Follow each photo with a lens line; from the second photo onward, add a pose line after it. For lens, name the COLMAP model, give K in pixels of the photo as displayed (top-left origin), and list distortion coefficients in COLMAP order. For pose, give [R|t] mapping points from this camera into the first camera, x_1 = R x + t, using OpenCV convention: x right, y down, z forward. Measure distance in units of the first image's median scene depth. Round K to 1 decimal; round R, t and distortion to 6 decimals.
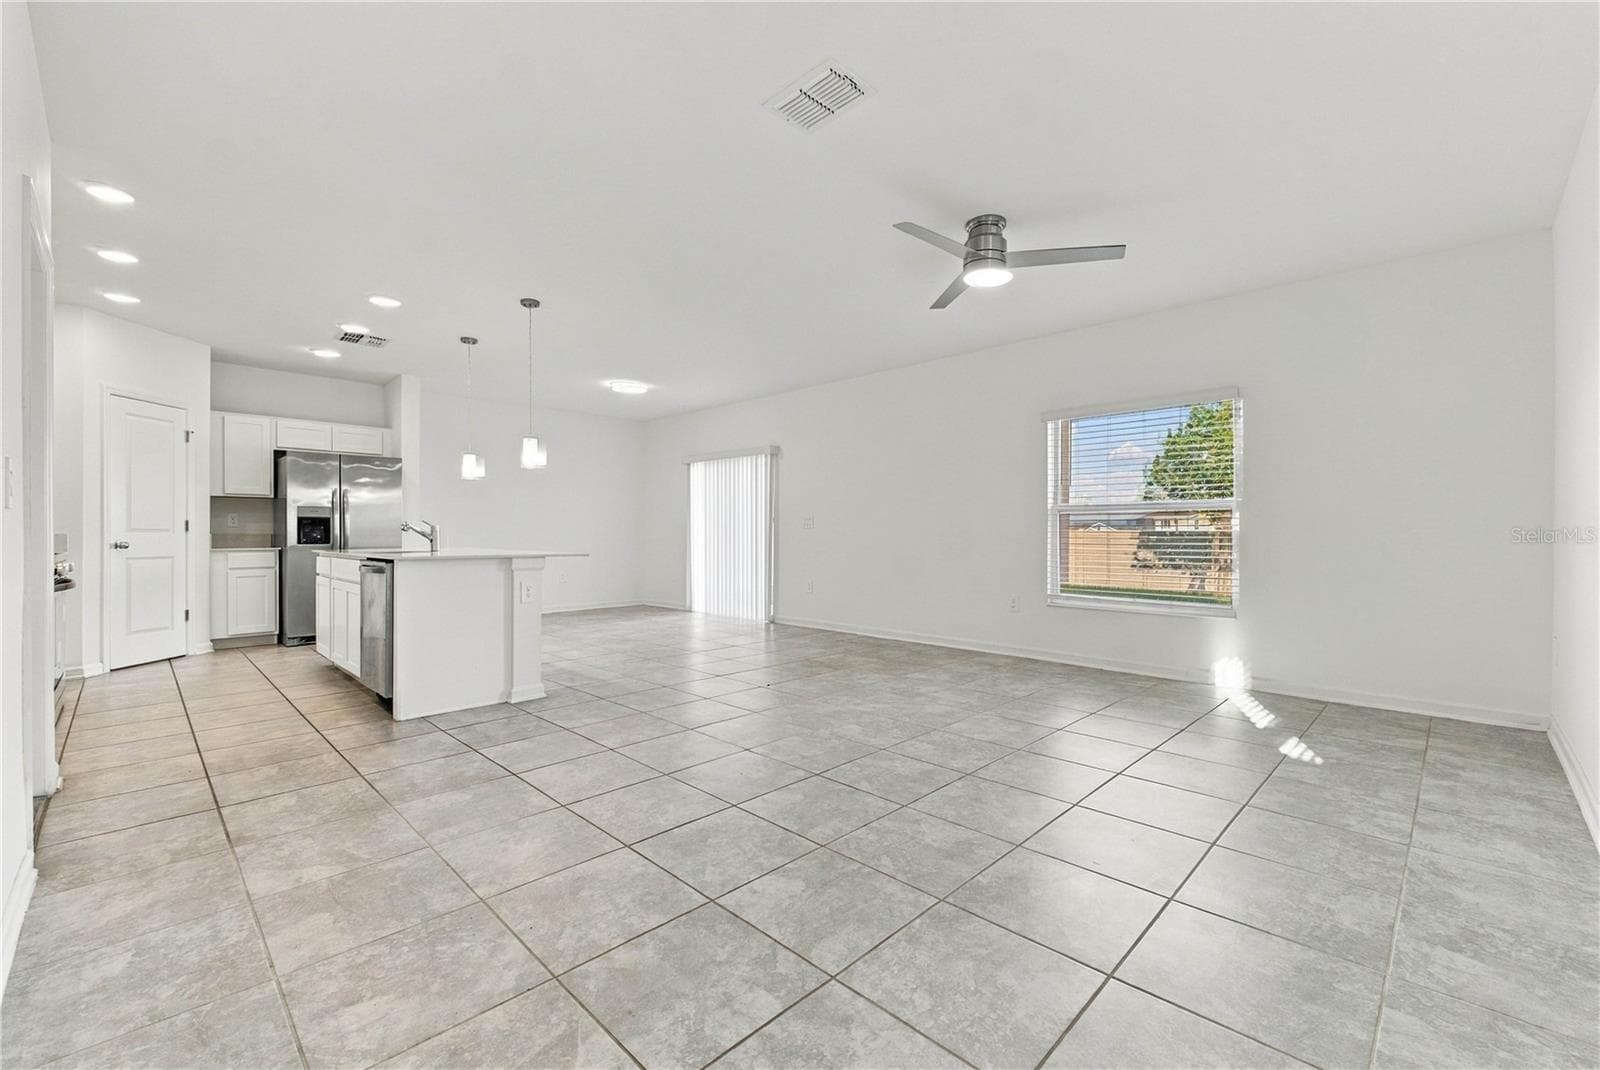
lens RADIAL K [[653.7, 0, 791.6], [0, 653.7, 532.5], [0, 0, 1]] dist [0.001909, 0.000202]
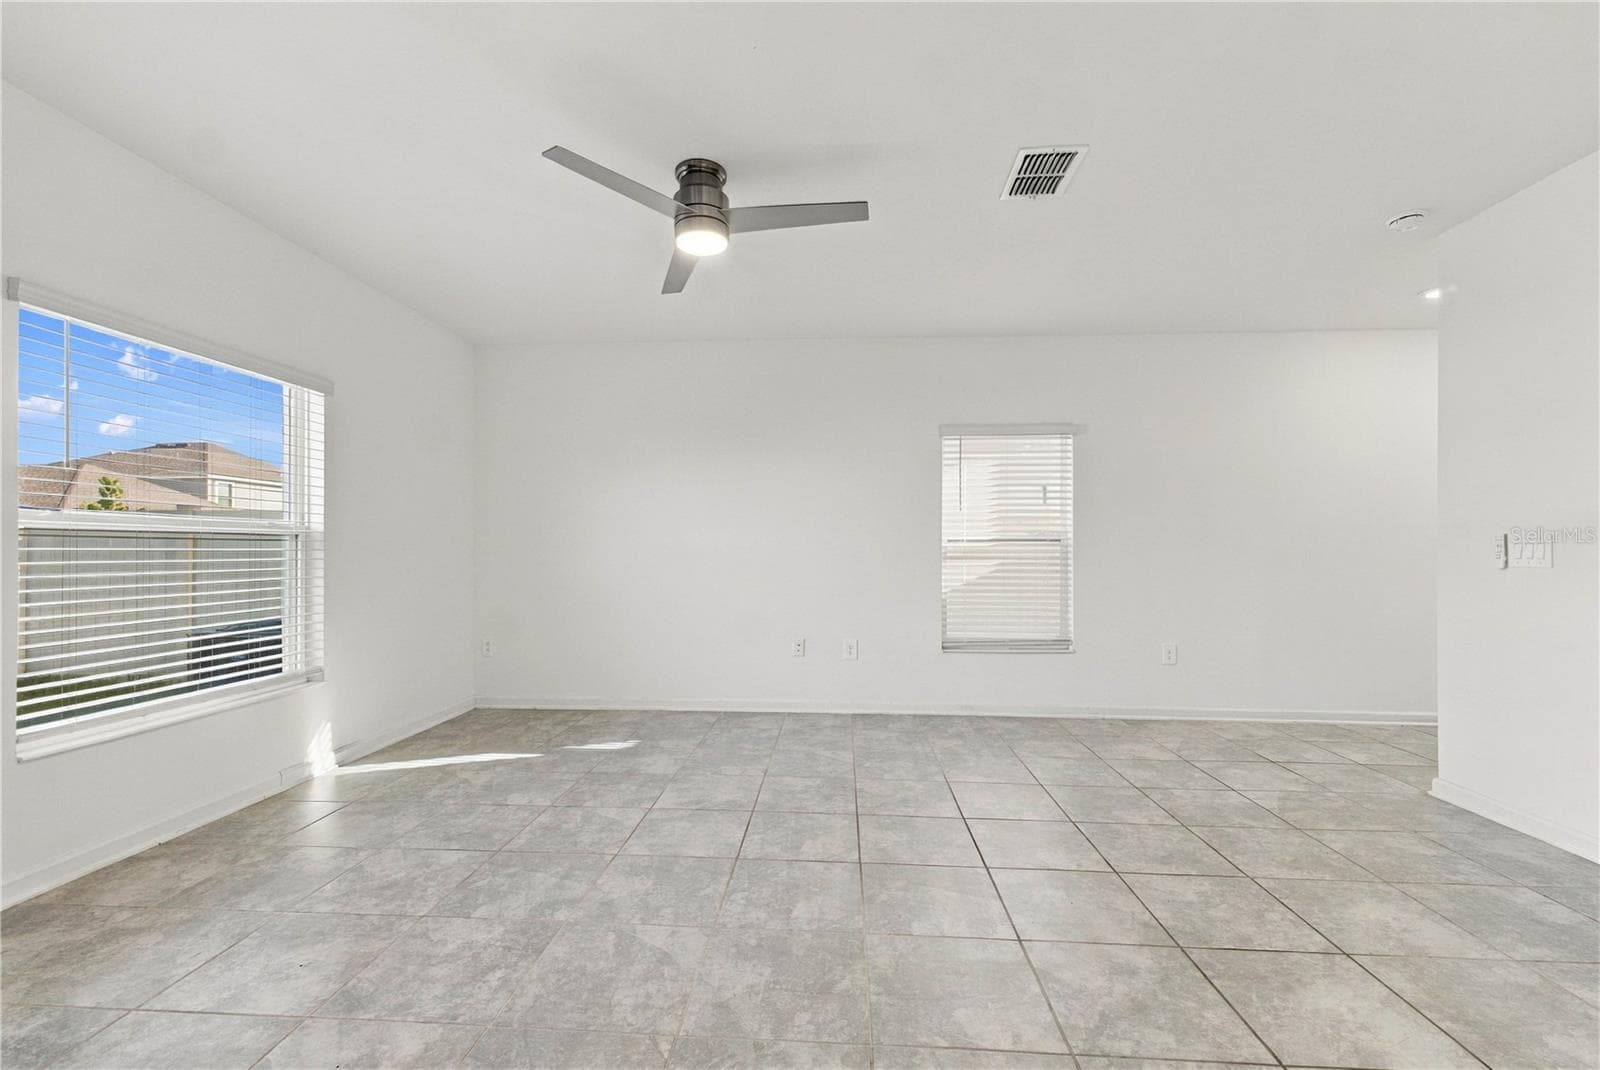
lens RADIAL K [[666.3, 0, 803.1], [0, 666.3, 549.2], [0, 0, 1]] dist [0.000886, -0.000005]
pose [[-0.661239, -0.001436, 0.750174, -0.864458], [-0.004666, 0.999987, -0.002199, -0.077829], [-0.750161, -0.004954, -0.661237, 3.346226]]
